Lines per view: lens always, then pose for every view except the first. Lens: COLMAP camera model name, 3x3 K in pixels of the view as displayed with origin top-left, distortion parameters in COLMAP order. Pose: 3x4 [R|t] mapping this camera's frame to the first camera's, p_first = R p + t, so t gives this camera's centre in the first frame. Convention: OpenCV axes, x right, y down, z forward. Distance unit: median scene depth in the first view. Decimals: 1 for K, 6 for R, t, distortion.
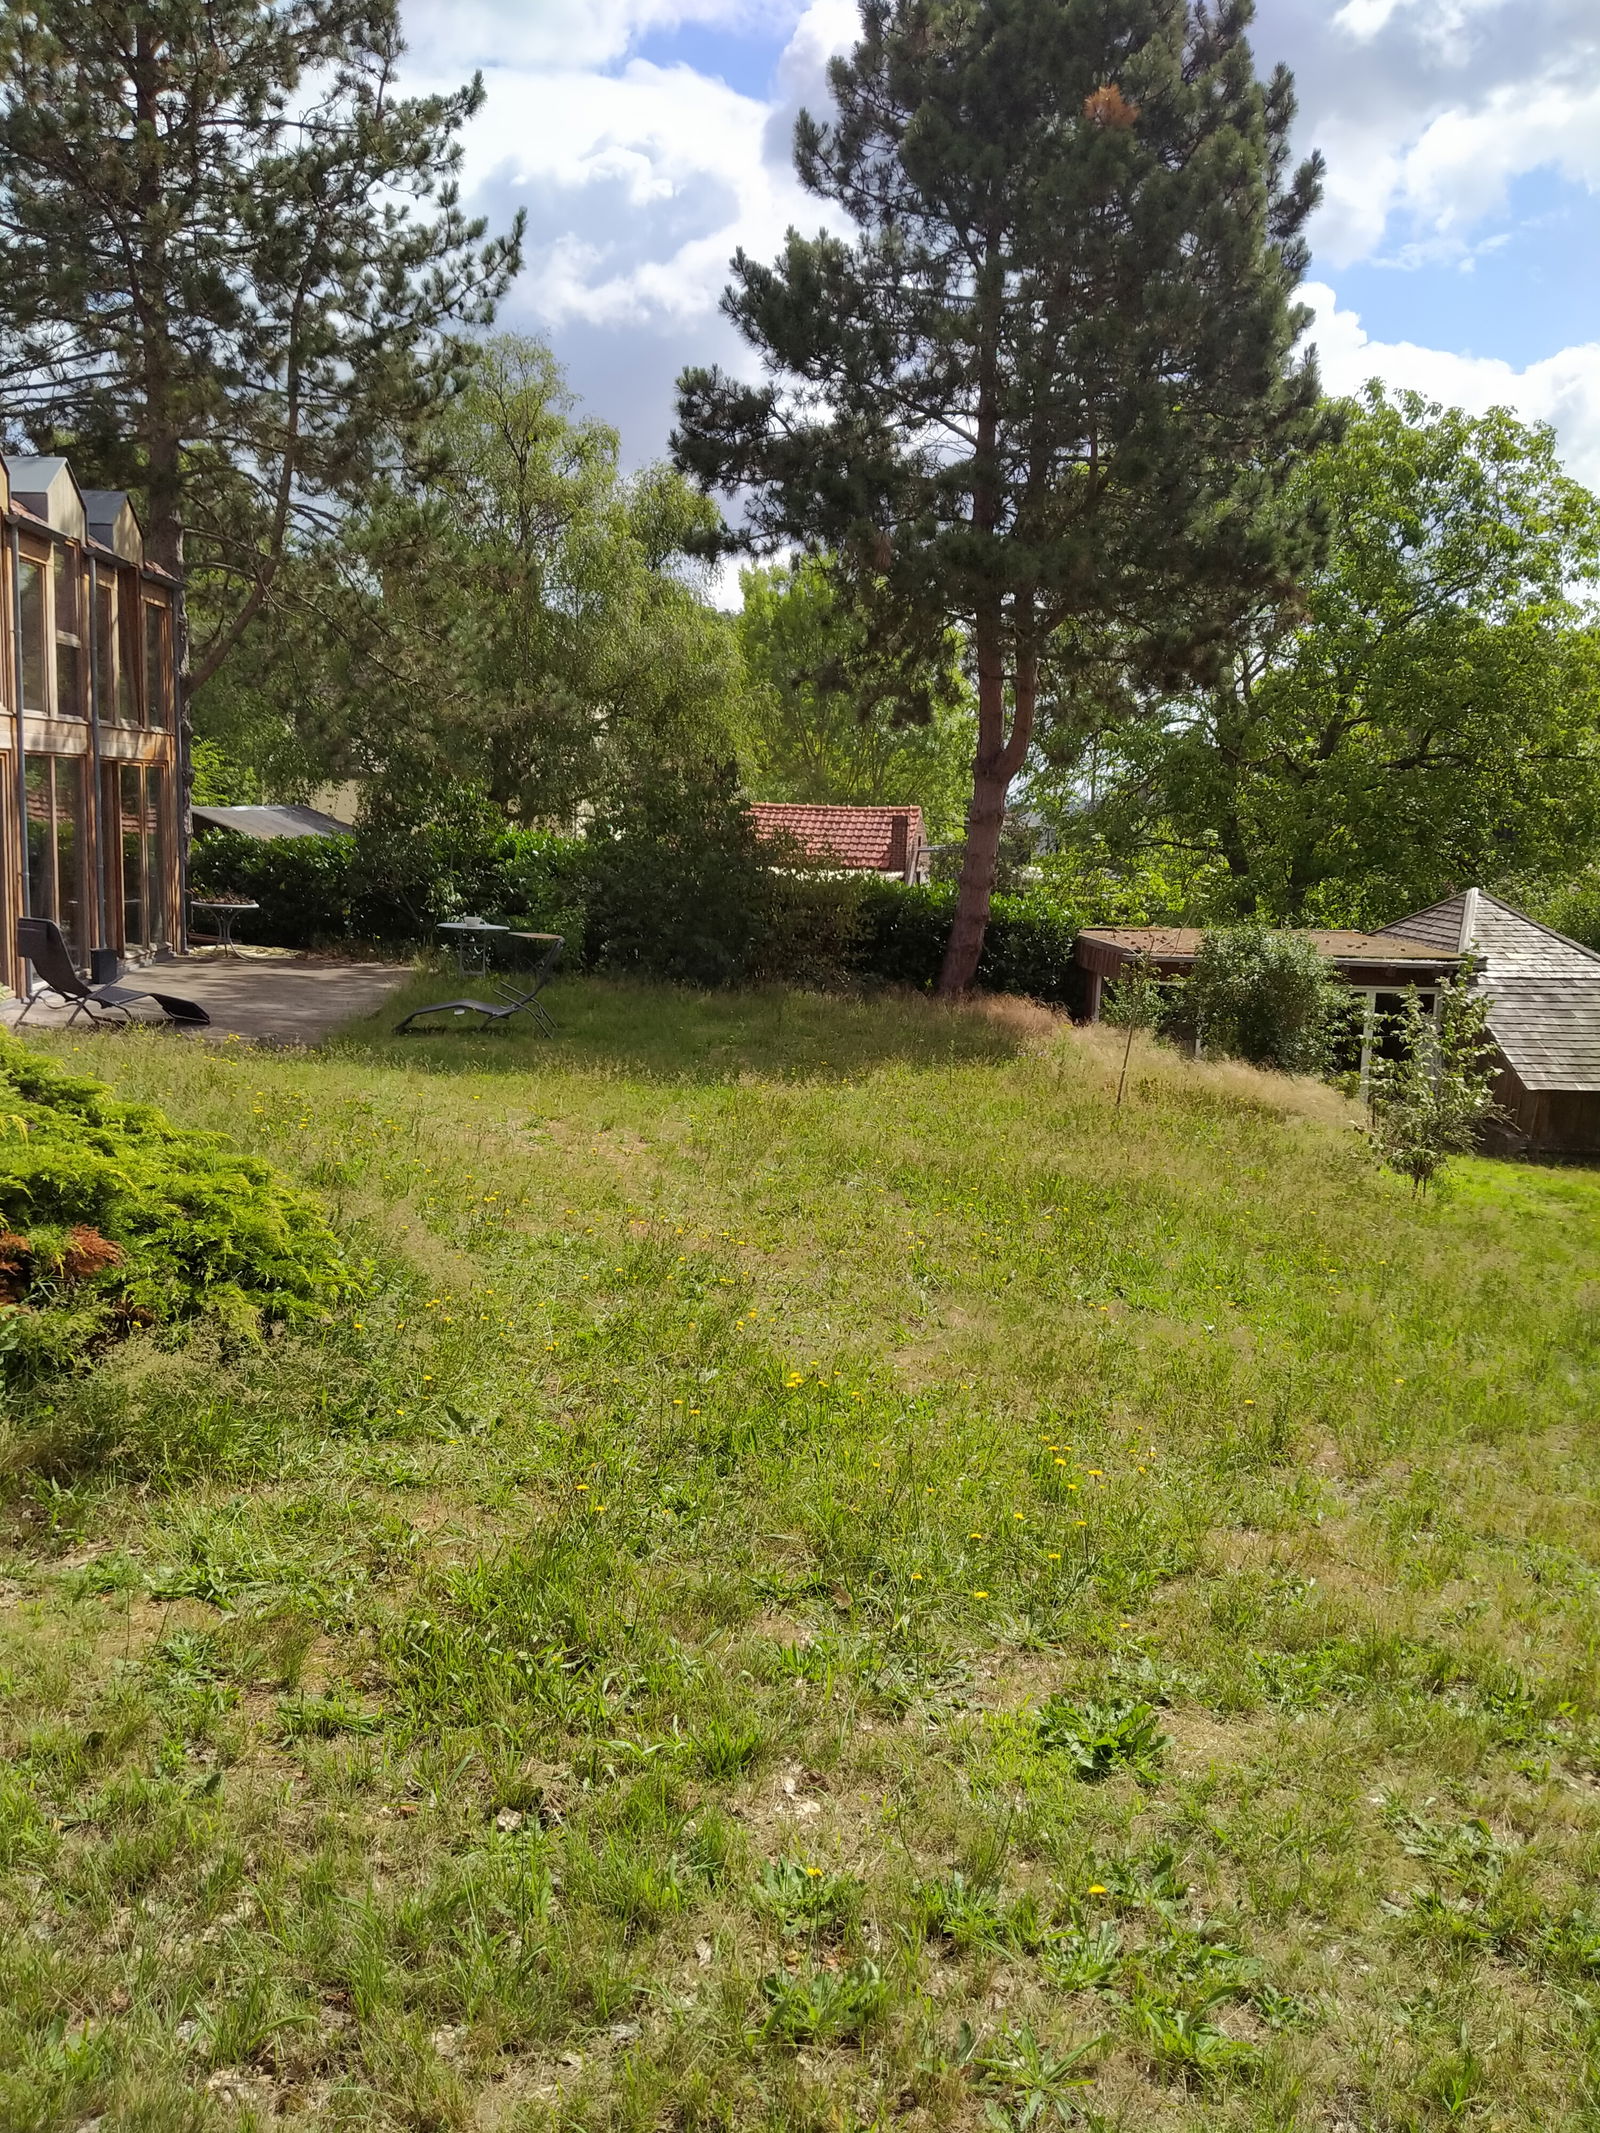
lens RADIAL K [[1783.8, 0, 800.0], [0, 1783.8, 1066.5], [0, 0, 1]] dist [0.145868, -0.399202]
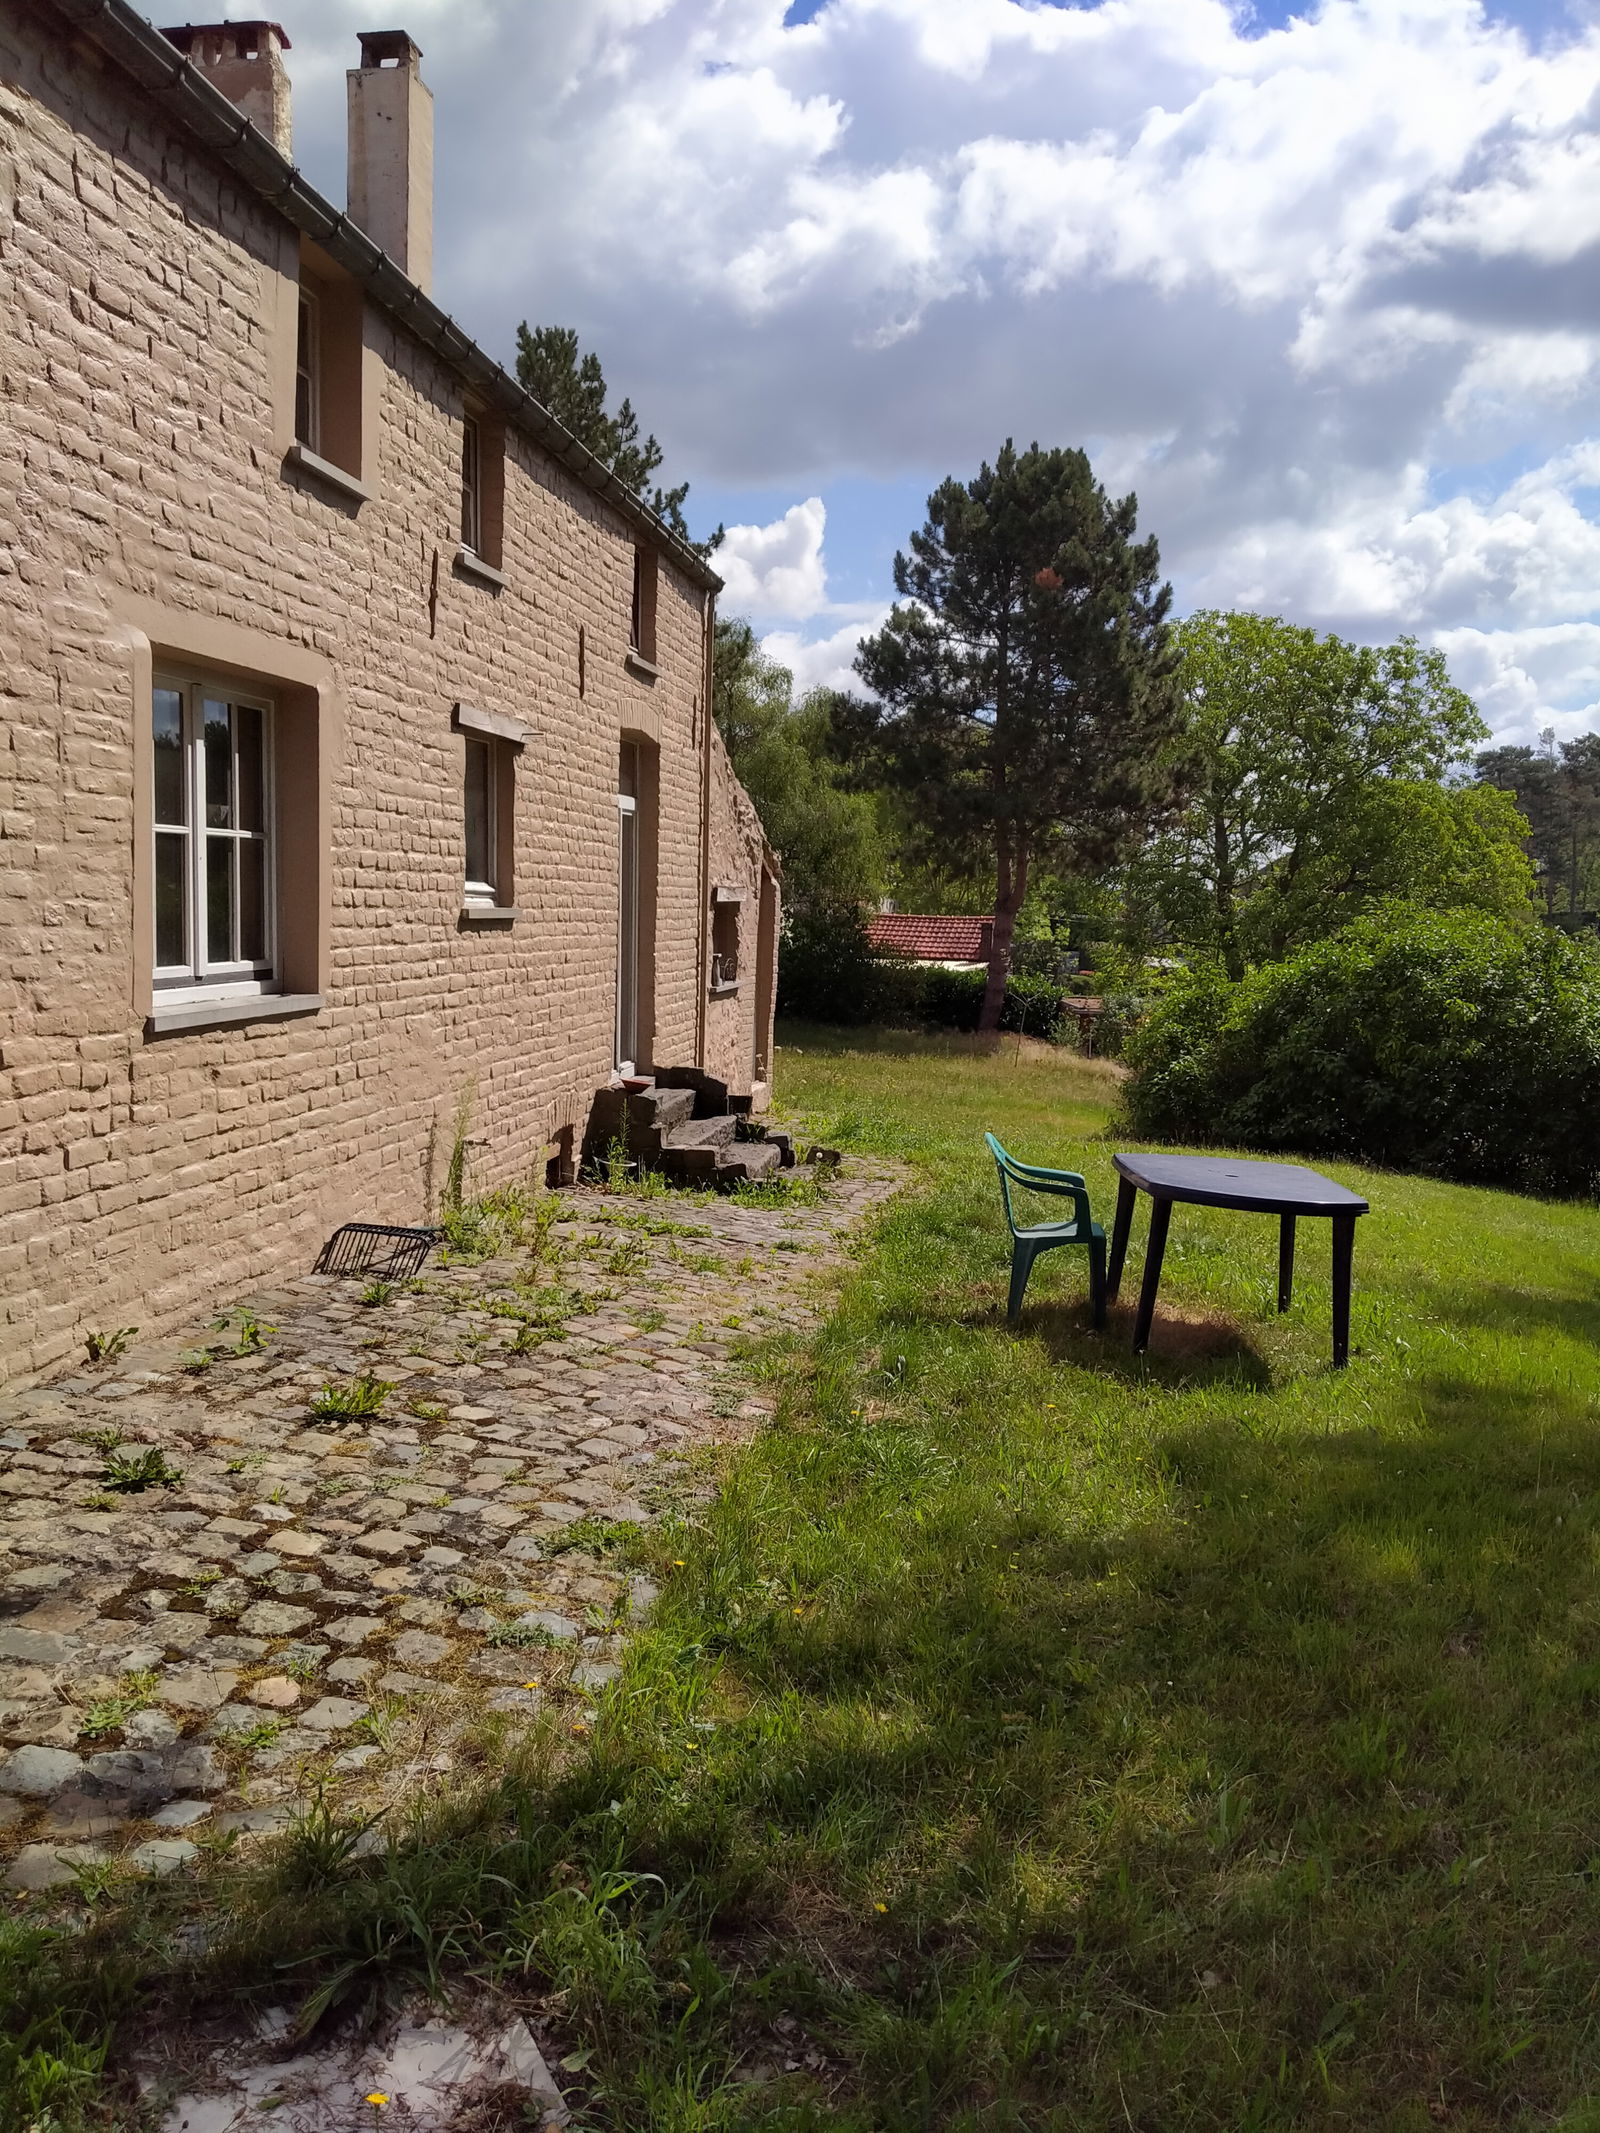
lens RADIAL K [[1783.8, 0, 800.0], [0, 1783.8, 1066.5], [0, 0, 1]] dist [0.145868, -0.399202]
pose [[0.996434, 0.006888, -0.084097, 0.059128], [-0.011006, 0.998757, -0.048608, 0.084071], [0.083658, 0.049360, 0.995271, -0.803954]]
